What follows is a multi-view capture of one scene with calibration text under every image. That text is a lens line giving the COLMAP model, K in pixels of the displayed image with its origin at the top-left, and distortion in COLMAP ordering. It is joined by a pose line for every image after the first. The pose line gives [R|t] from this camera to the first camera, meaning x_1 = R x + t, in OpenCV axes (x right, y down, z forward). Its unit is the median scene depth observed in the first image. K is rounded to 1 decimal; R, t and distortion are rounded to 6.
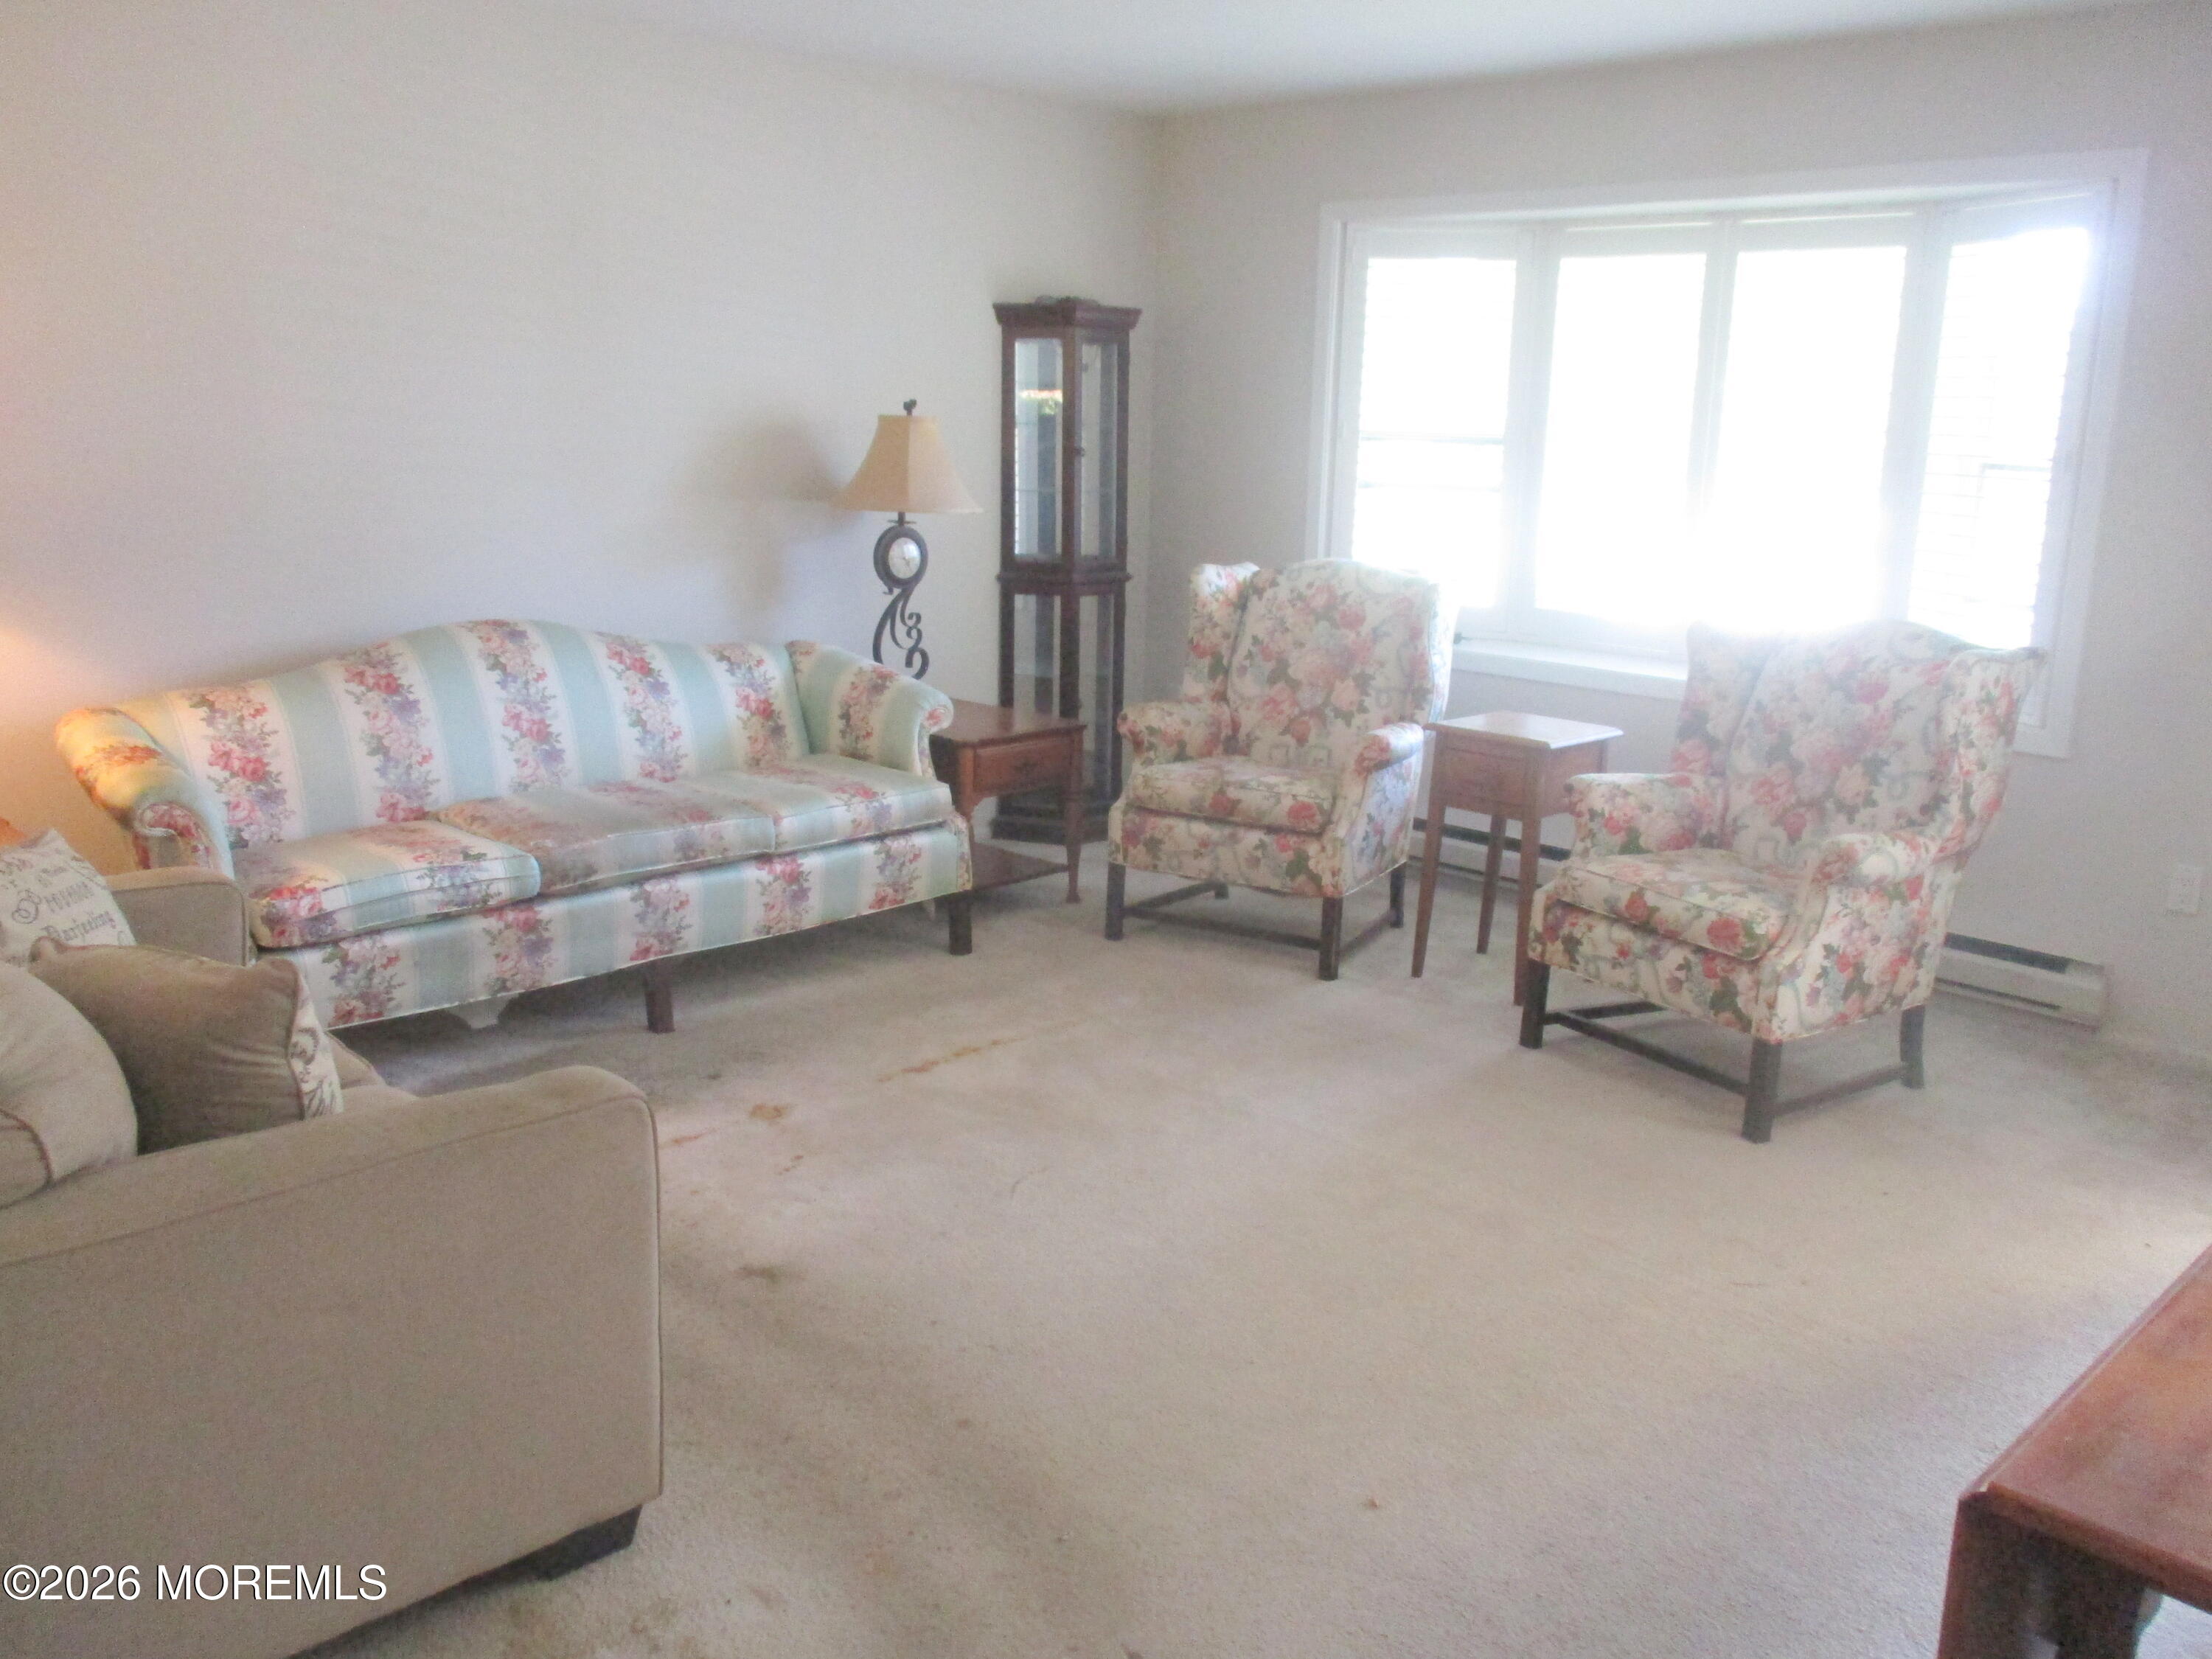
lens RADIAL K [[1835.1, 0, 1123.8], [0, 1835.1, 810.6], [0, 0, 1]] dist [-0.041441, 0.022943]
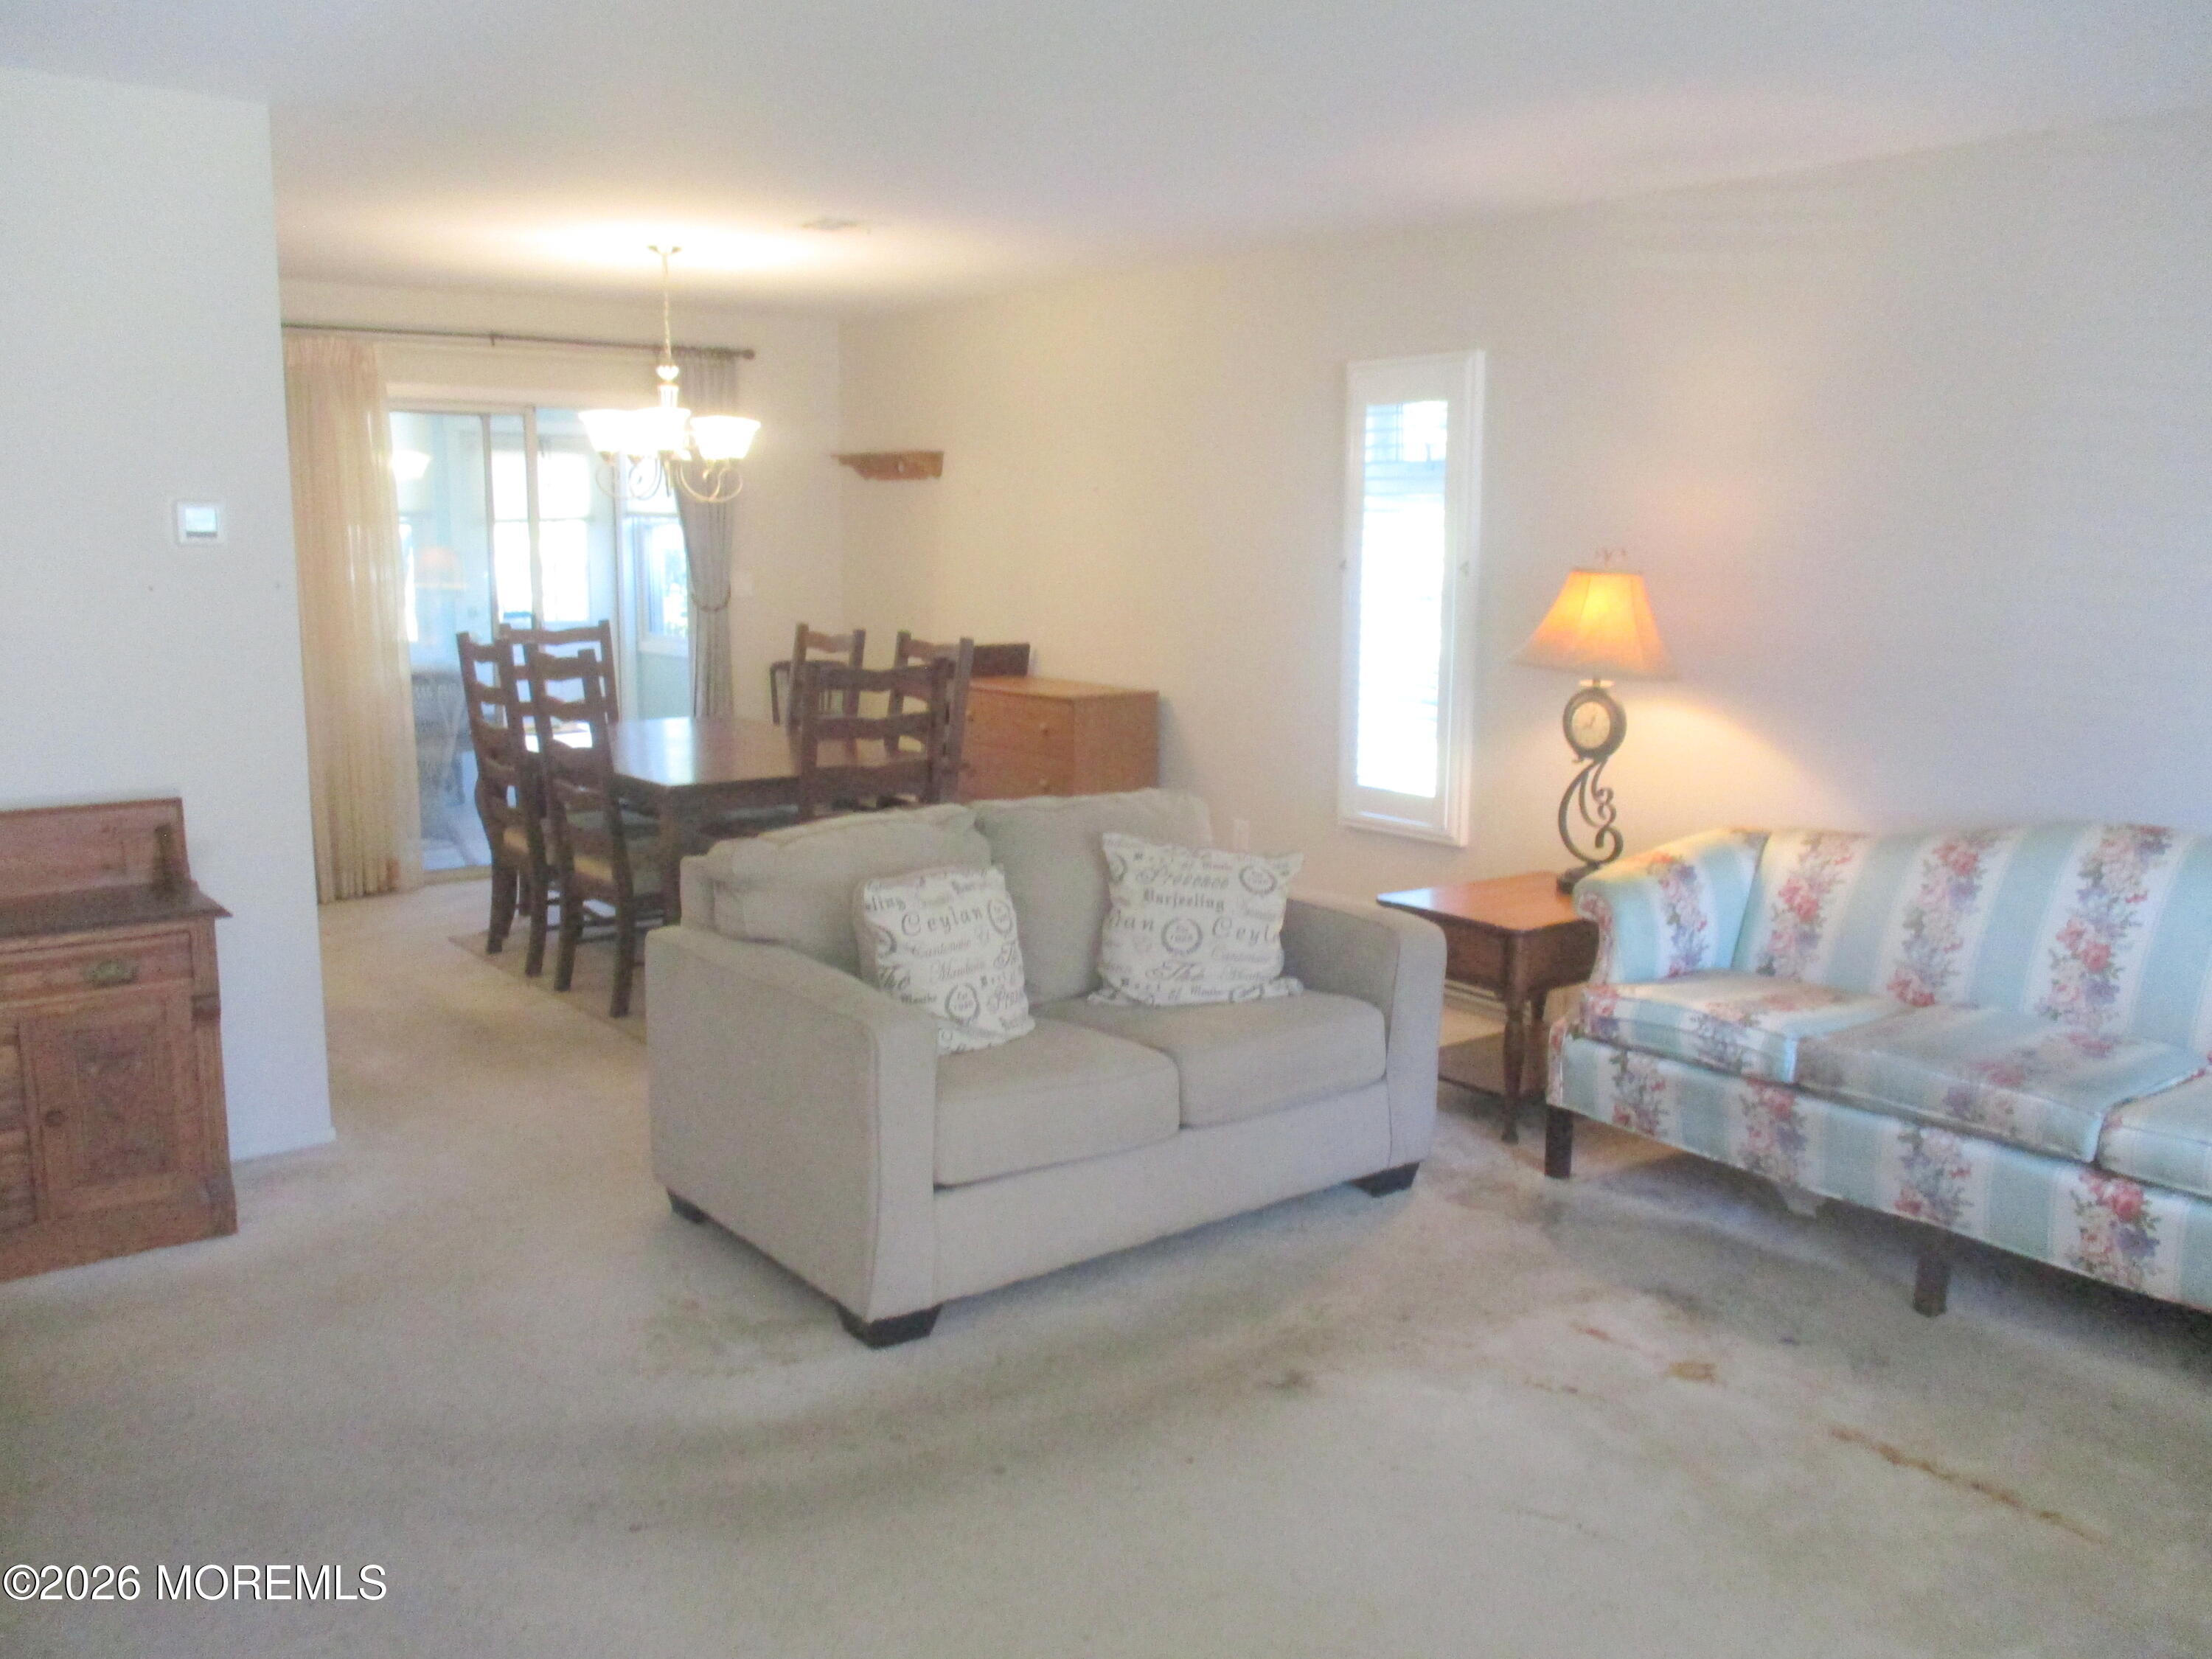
lens RADIAL K [[1835.1, 0, 1120.5], [0, 1835.1, 853.1], [0, 0, 1]] dist [-0.041441, 0.022943]
pose [[-0.109058, 0.139950, -0.984134, 0.583509], [-0.236807, 0.957878, 0.162458, -0.129317], [0.965416, 0.250768, -0.071323, 0.680854]]
